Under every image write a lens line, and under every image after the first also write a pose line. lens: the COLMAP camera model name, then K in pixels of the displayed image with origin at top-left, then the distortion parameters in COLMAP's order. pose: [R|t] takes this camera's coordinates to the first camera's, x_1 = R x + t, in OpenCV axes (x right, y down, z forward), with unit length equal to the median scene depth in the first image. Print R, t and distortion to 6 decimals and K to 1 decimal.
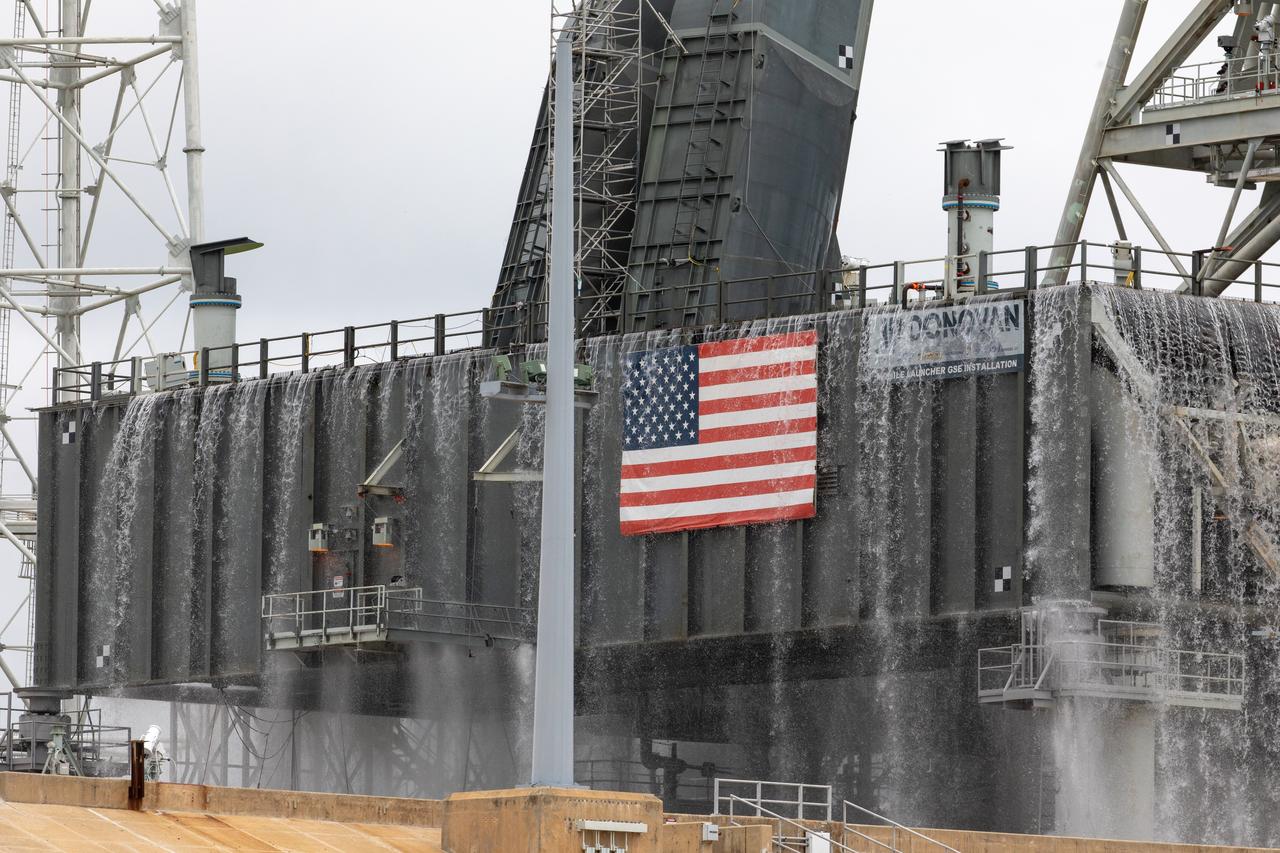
lens RADIAL K [[9555.1, 0, 640.0], [0, 9555.1, 426.5], [0, 0, 1]] dist [-0.196864, -37.204731]
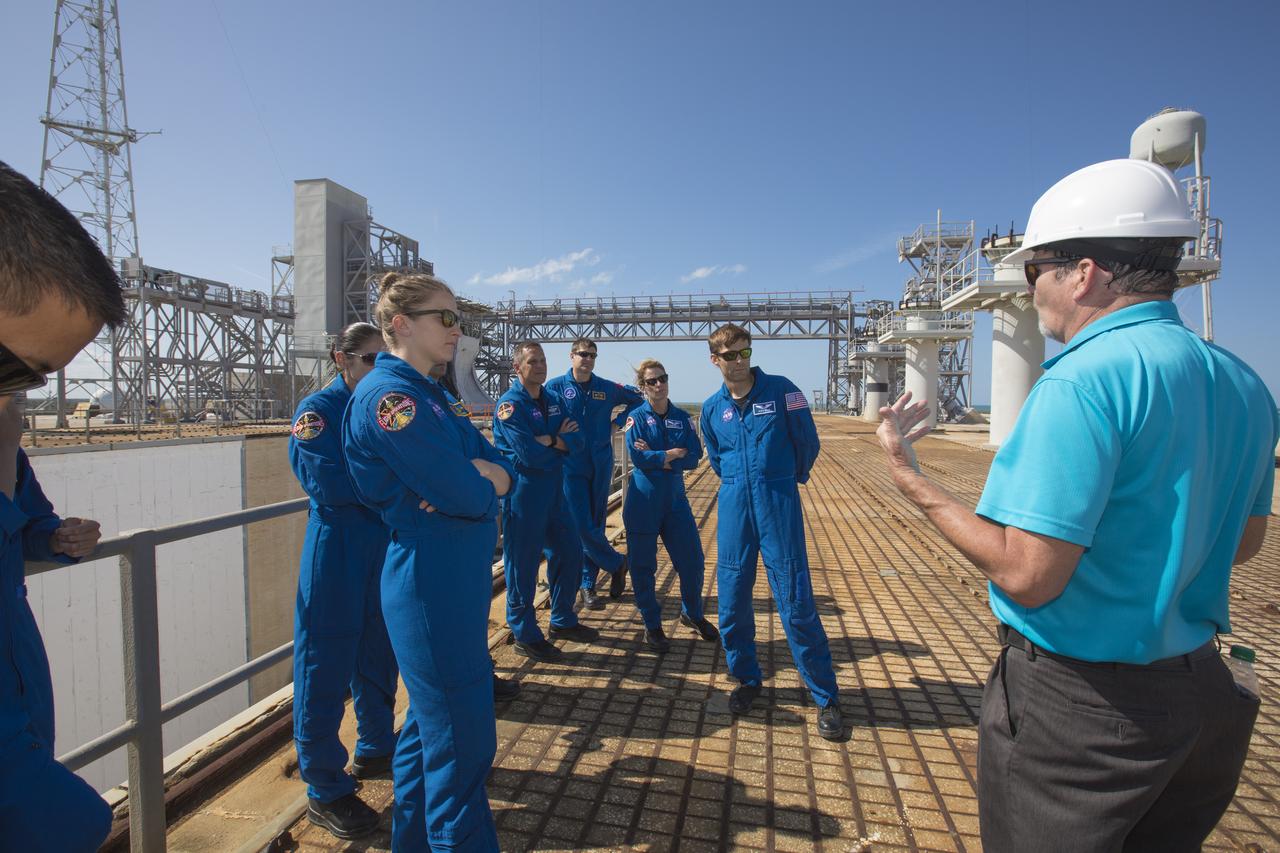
lens RADIAL K [[575.7, 0, 640.0], [0, 575.7, 426.5], [0, 0, 1]] dist [-0.041069, 0.007764]
pose [[0.780703, -0.031800, 0.624093, -0.038336], [-0.059192, 0.990451, 0.124514, 0.037648], [-0.622093, -0.134150, 0.771365, 0.891042]]
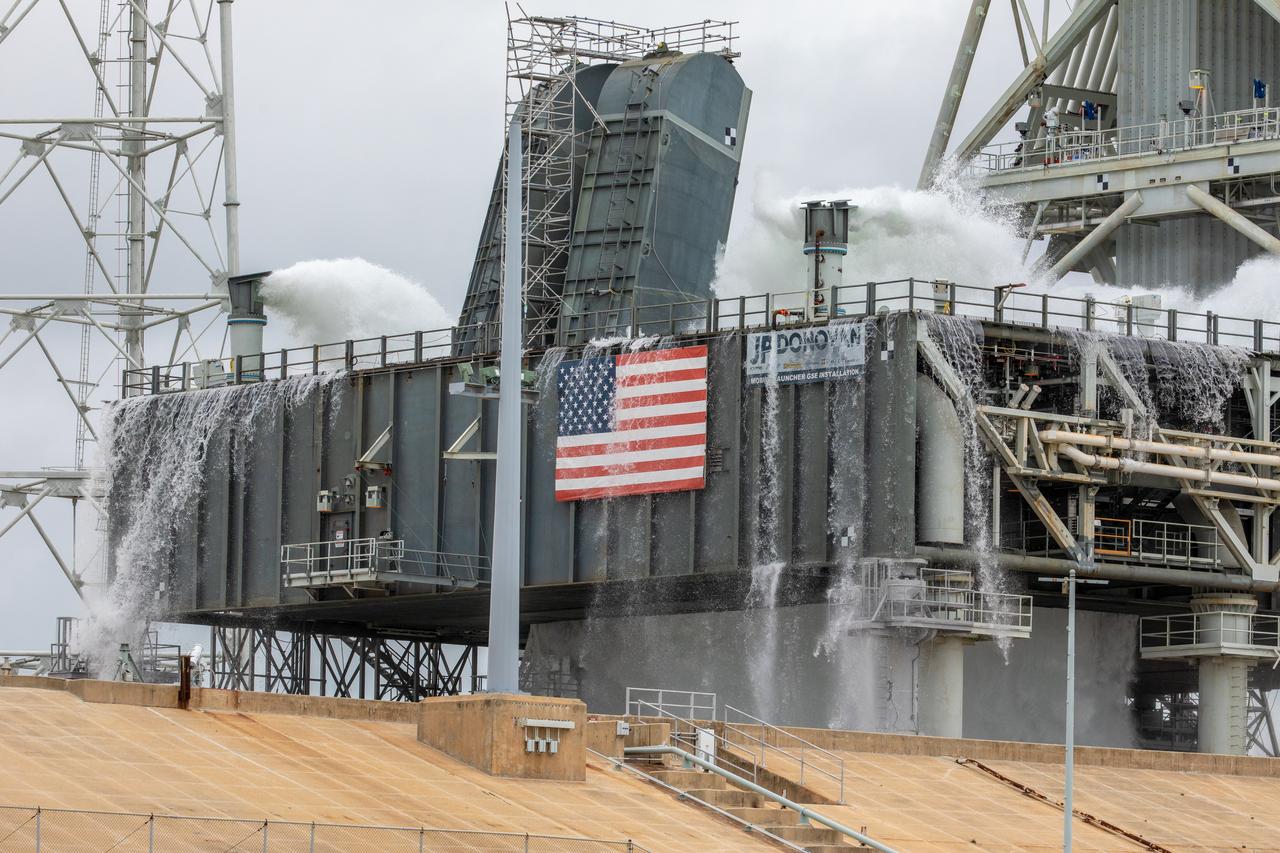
lens RADIAL K [[7426.6, 0, 640.0], [0, 7426.6, 426.5], [0, 0, 1]] dist [-0.358482, -10.273139]
pose [[0.999940, 0.006871, 0.008566, 0.000715], [-0.006884, 0.999975, 0.001494, -0.000423], [-0.008555, -0.001553, 0.999962, -0.016301]]
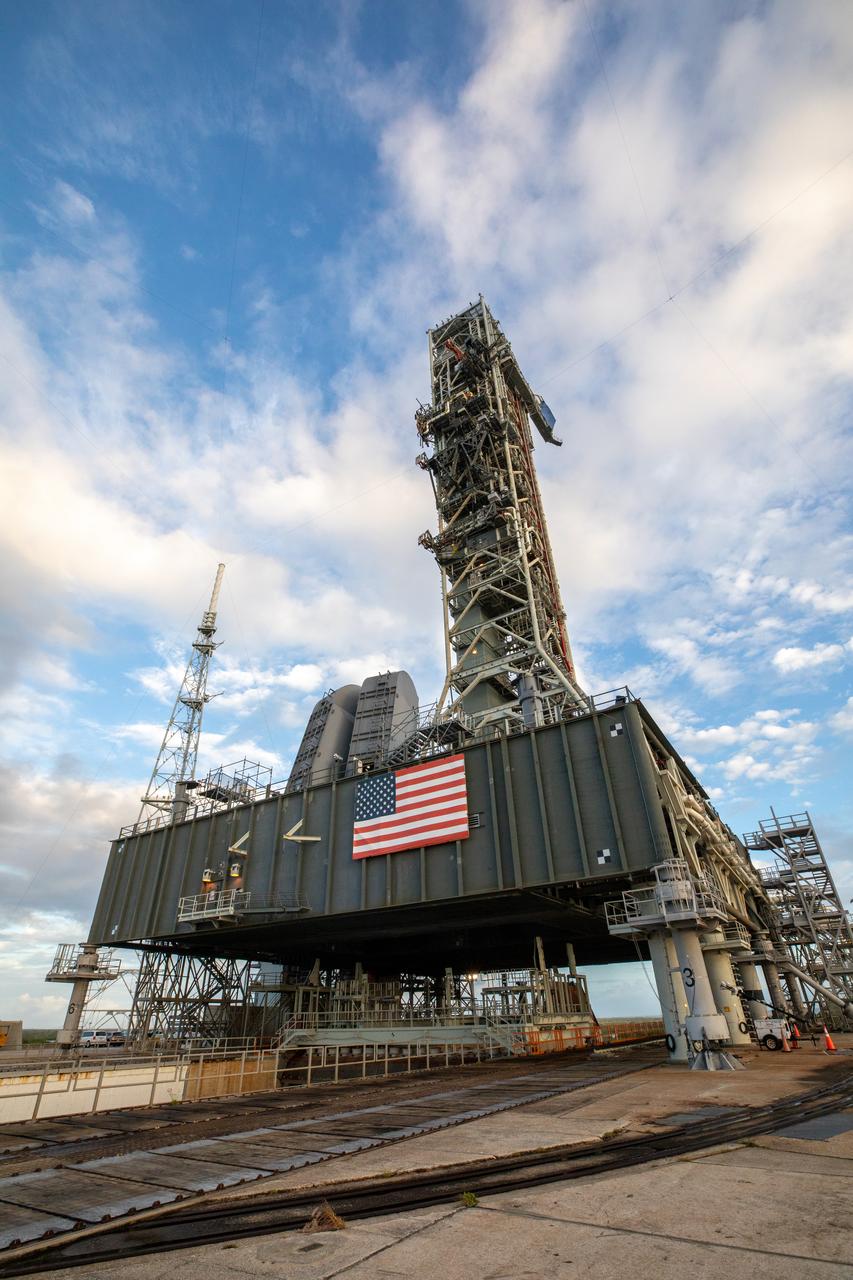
lens RADIAL K [[575.7, 0, 426.5], [0, 575.7, 640.0], [0, 0, 1]] dist [-0.041069, 0.007764]
pose [[0.948226, 0.144599, 0.282769, -0.030065], [0.006710, 0.881022, -0.473027, 0.028633], [-0.317525, 0.450434, 0.834438, 0.825070]]
